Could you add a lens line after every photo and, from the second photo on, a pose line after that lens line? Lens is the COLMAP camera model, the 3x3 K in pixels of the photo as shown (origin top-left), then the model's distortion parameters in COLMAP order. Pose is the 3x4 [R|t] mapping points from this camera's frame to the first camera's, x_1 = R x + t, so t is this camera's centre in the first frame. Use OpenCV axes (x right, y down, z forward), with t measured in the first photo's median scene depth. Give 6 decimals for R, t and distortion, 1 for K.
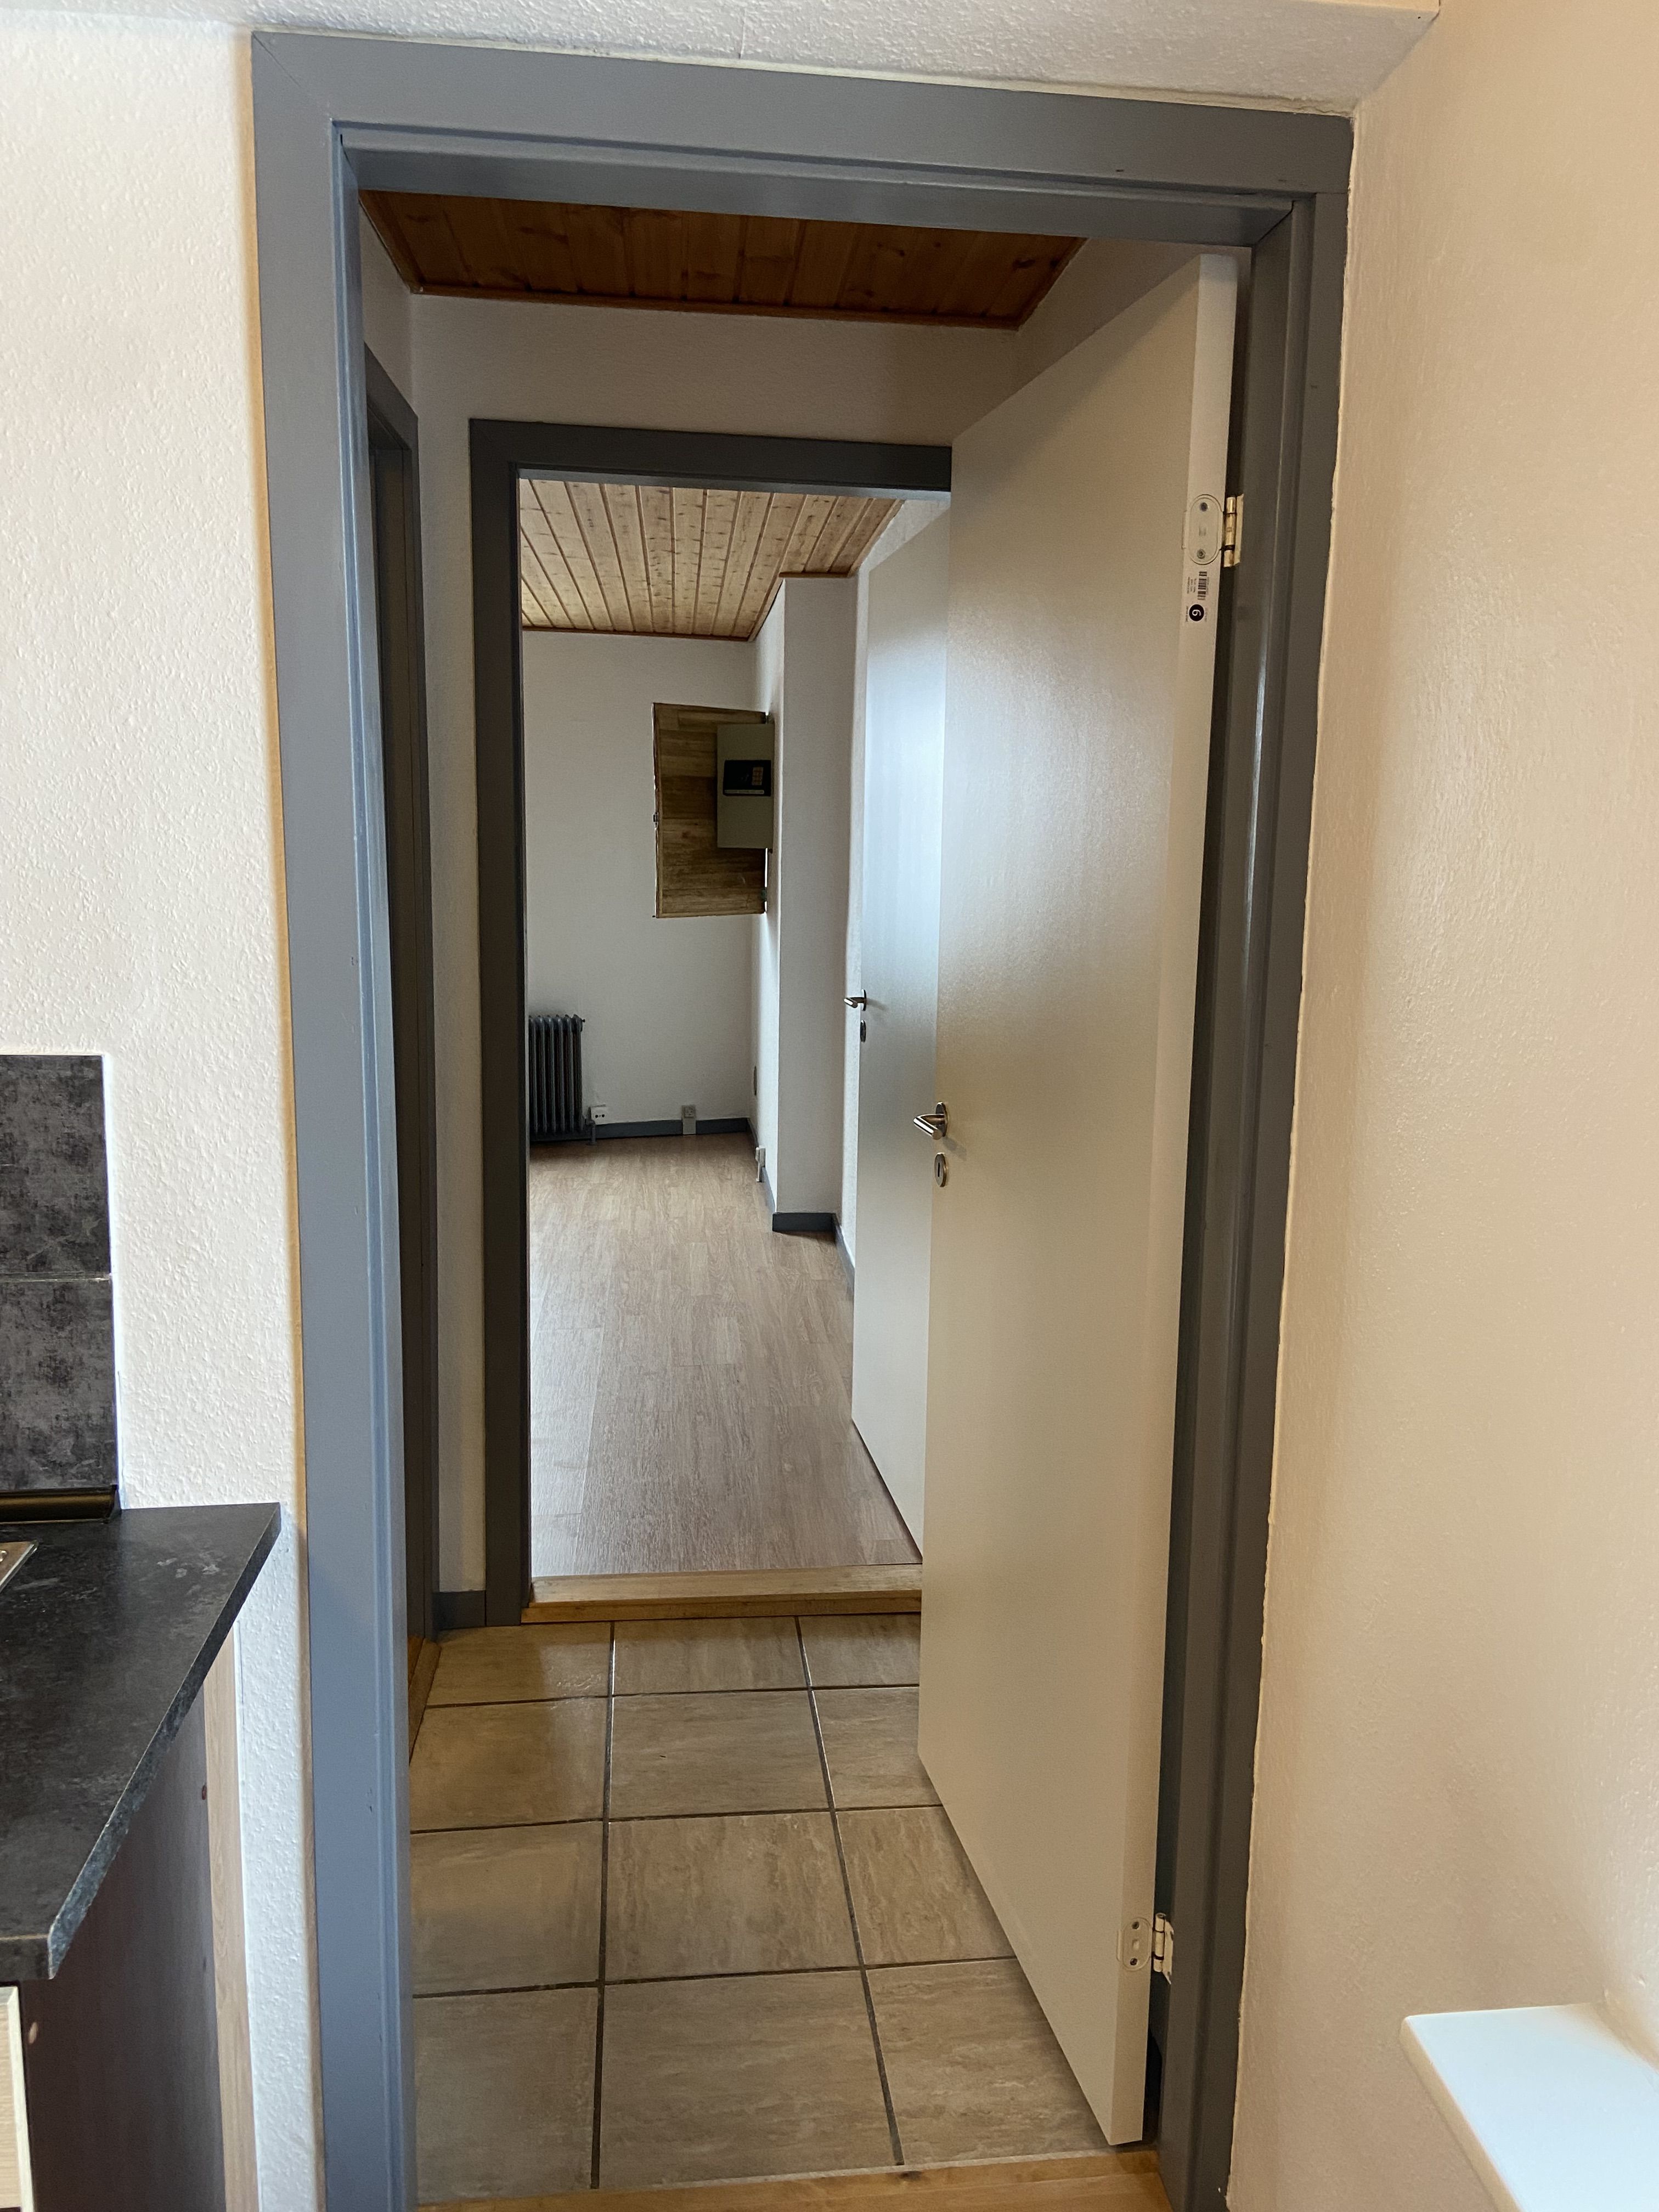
lens RADIAL K [[1659.5, 0, 839.8], [0, 1659.5, 1097.6], [0, 0, 1]] dist [0.009945, -0.000993]
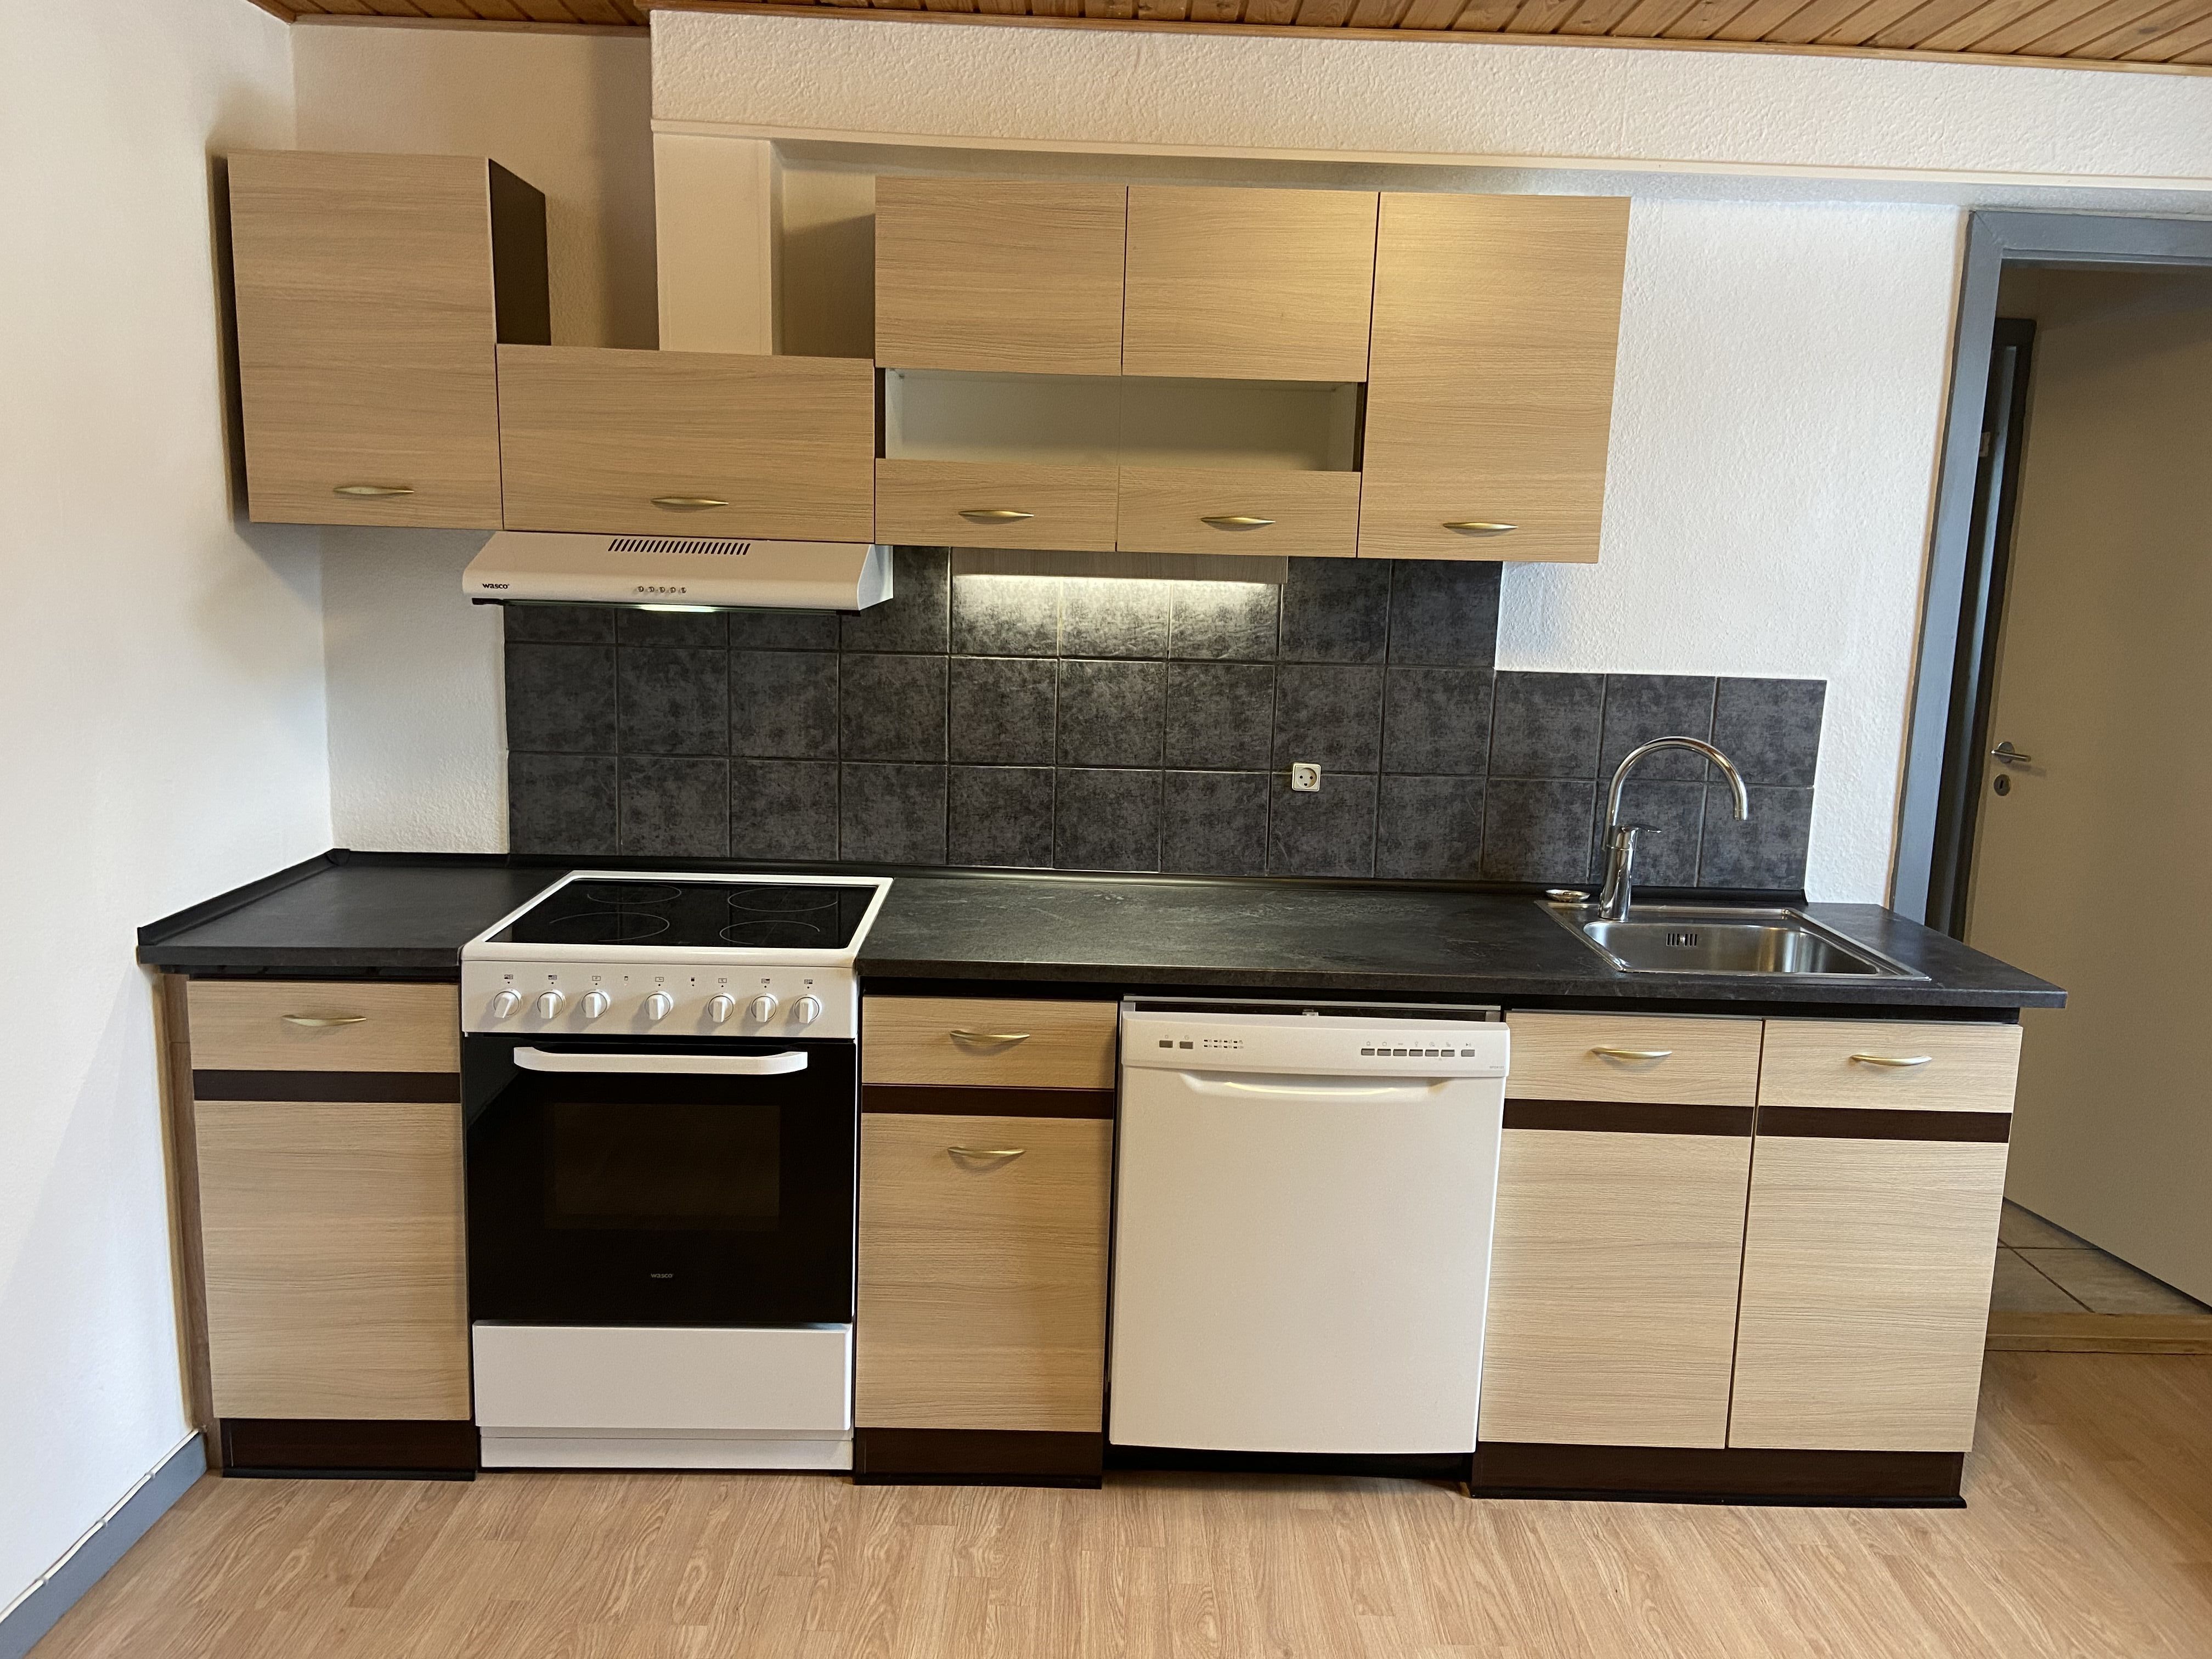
lens RADIAL K [[1659.5, 0, 1101.4], [0, 1659.5, 836.2], [0, 0, 1]] dist [0.009945, -0.000993]
pose [[0.995897, 0.028188, -0.085995, -1.152698], [-0.026833, 0.999498, 0.016873, 0.158713], [0.086428, -0.014496, 0.996153, -1.161822]]
